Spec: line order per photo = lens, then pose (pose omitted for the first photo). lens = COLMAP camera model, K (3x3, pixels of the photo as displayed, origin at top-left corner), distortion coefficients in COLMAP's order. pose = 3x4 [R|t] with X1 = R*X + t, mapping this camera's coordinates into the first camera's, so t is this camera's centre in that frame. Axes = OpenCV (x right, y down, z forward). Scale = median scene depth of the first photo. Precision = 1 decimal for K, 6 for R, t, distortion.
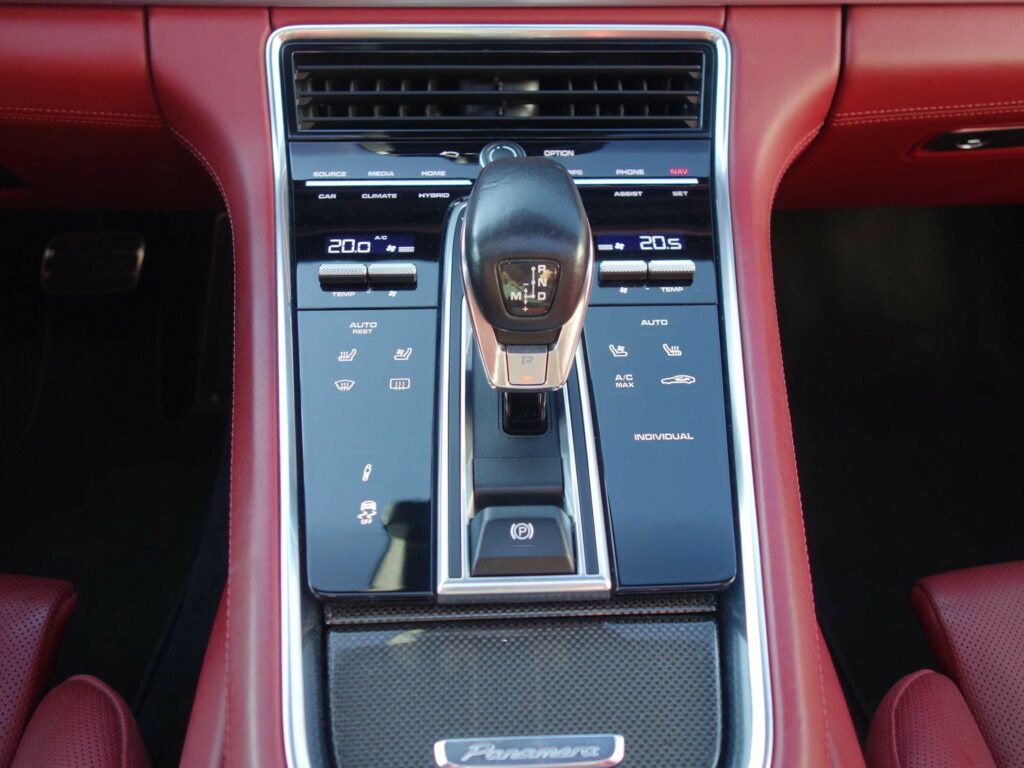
lens RADIAL K [[893.6, 0, 509.4], [0, 893.6, 382.6], [0, 0, 1]] dist [0.006204, -0.003494]
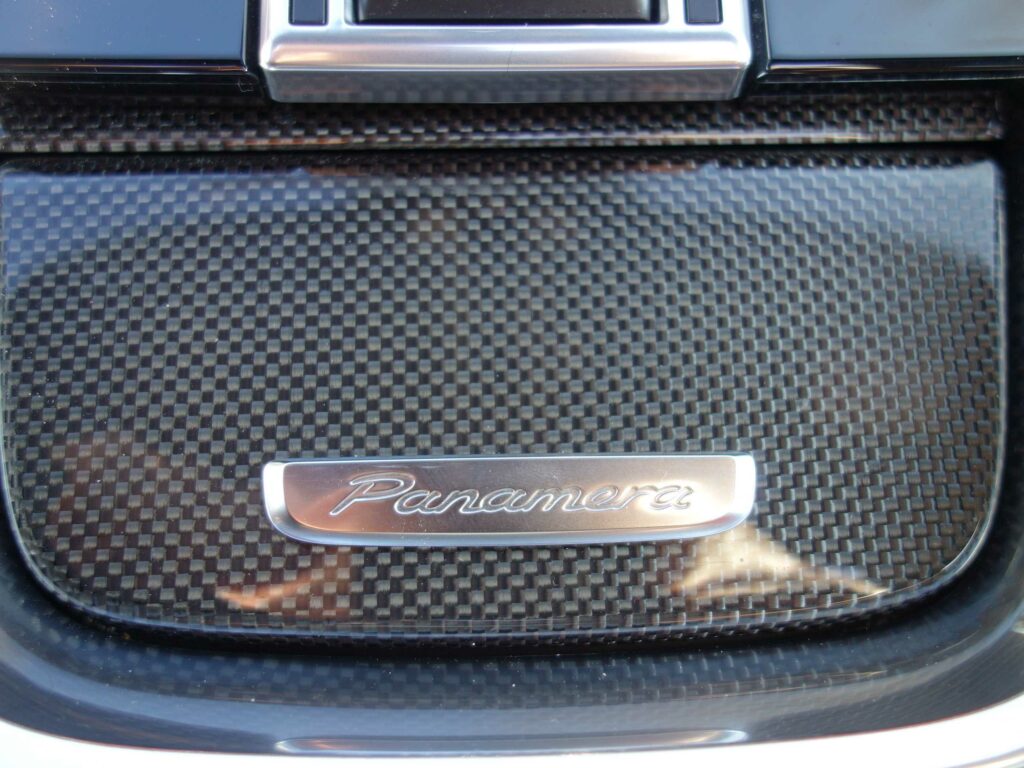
lens RADIAL K [[893.6, 0, 510.9], [0, 893.6, 383.6], [0, 0, 1]] dist [0.006204, -0.003494]
pose [[0.999800, 0.019061, -0.006016, 0.023112], [-0.013888, 0.878914, 0.476779, 0.173138], [0.014376, -0.476600, 0.879003, 0.627273]]
